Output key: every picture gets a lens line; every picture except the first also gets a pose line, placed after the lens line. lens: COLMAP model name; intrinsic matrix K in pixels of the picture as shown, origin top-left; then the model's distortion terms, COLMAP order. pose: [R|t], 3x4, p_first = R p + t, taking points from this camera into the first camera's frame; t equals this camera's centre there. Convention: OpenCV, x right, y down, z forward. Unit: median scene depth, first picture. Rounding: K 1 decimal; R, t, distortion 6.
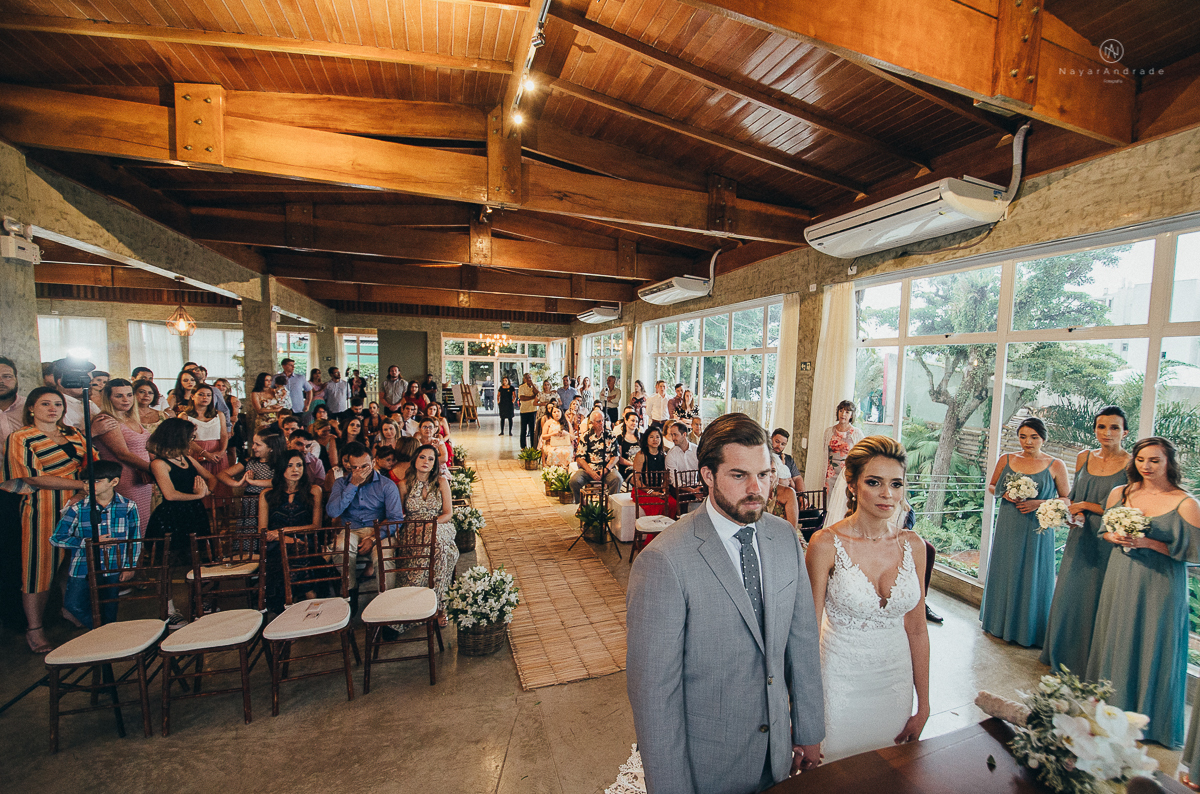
lens RADIAL K [[537.9, 0, 656.0], [0, 537.9, 417.3], [0, 0, 1]] dist [-0.017643, -0.000656]
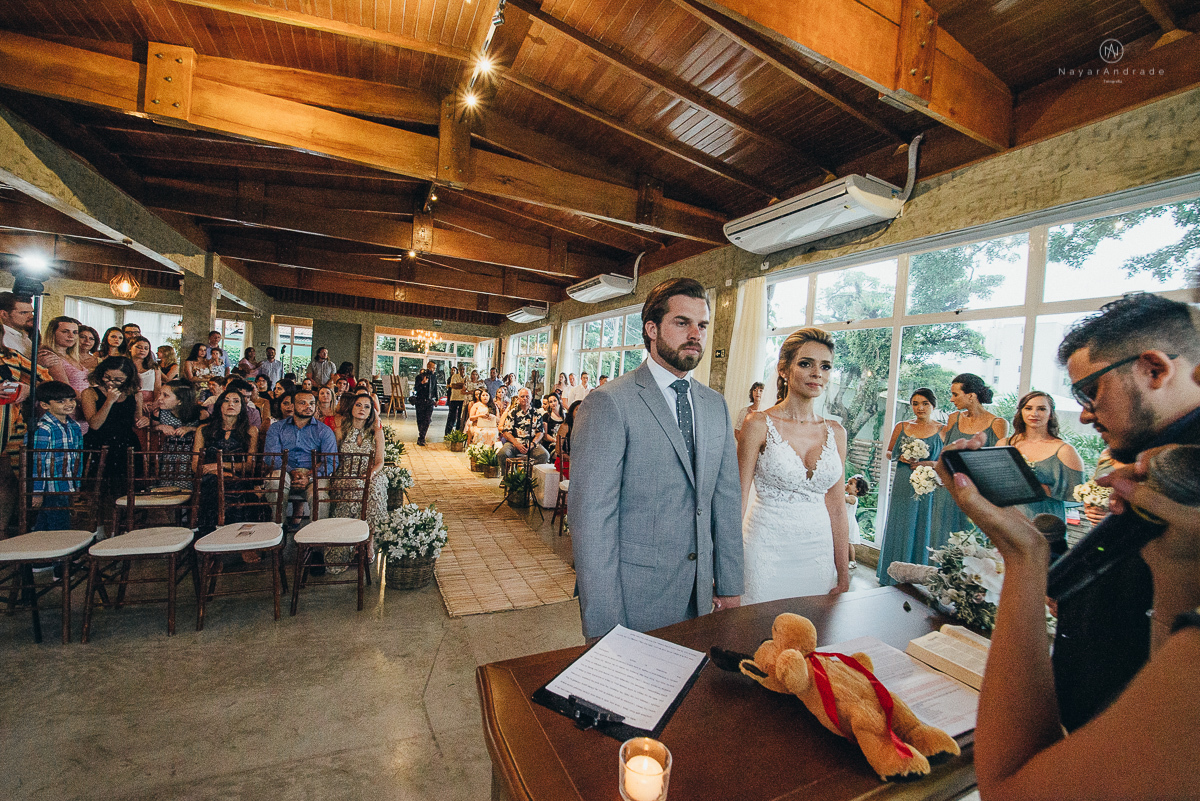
lens RADIAL K [[505.1, 0, 600.0], [0, 505.1, 400.5], [0, 0, 1]] dist [-0.017826, -0.000406]
pose [[0.997584, 0.044476, 0.053369, -0.022354], [-0.041150, 0.997235, -0.061875, 0.106229], [-0.055973, 0.059530, 0.996656, -0.003007]]
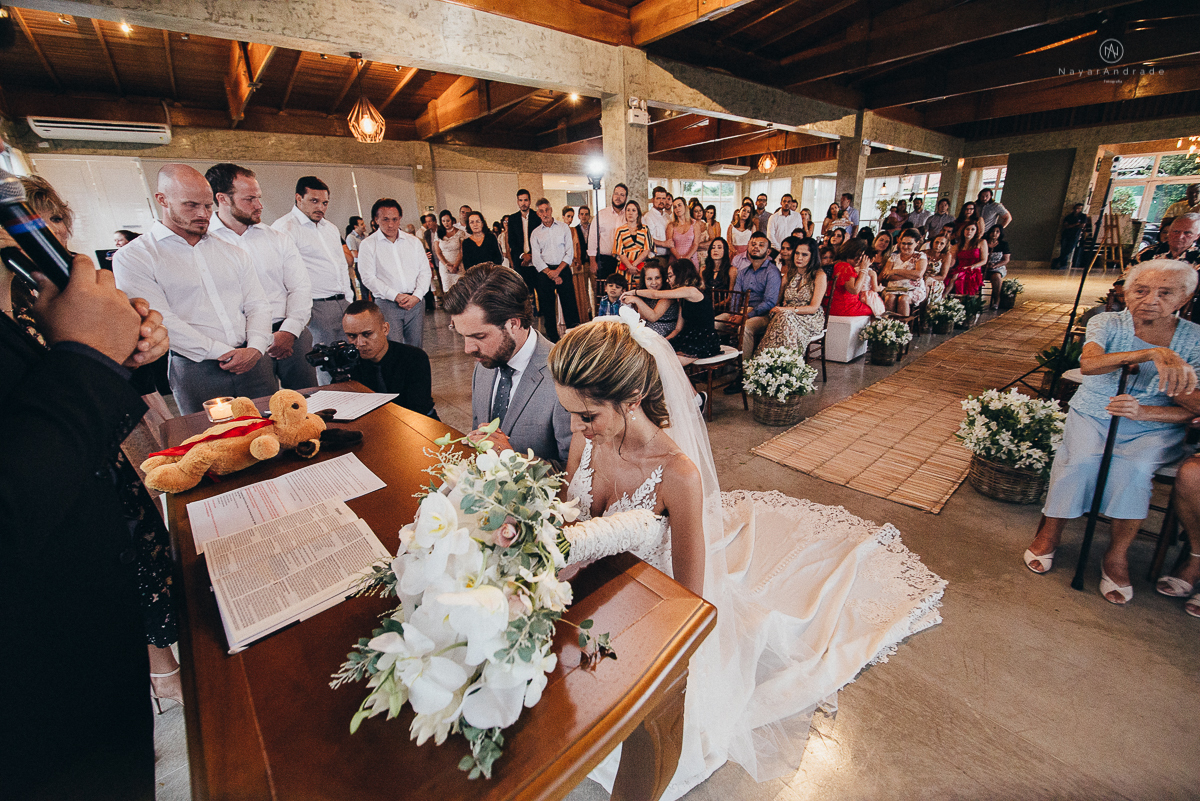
lens RADIAL K [[505.1, 0, 600.0], [0, 505.1, 400.5], [0, 0, 1]] dist [-0.017826, -0.000406]
pose [[0.311707, 0.269137, -0.911265, 0.412402], [-0.042223, 0.962022, 0.269685, 0.111470], [0.949240, -0.045587, 0.311233, 0.302843]]
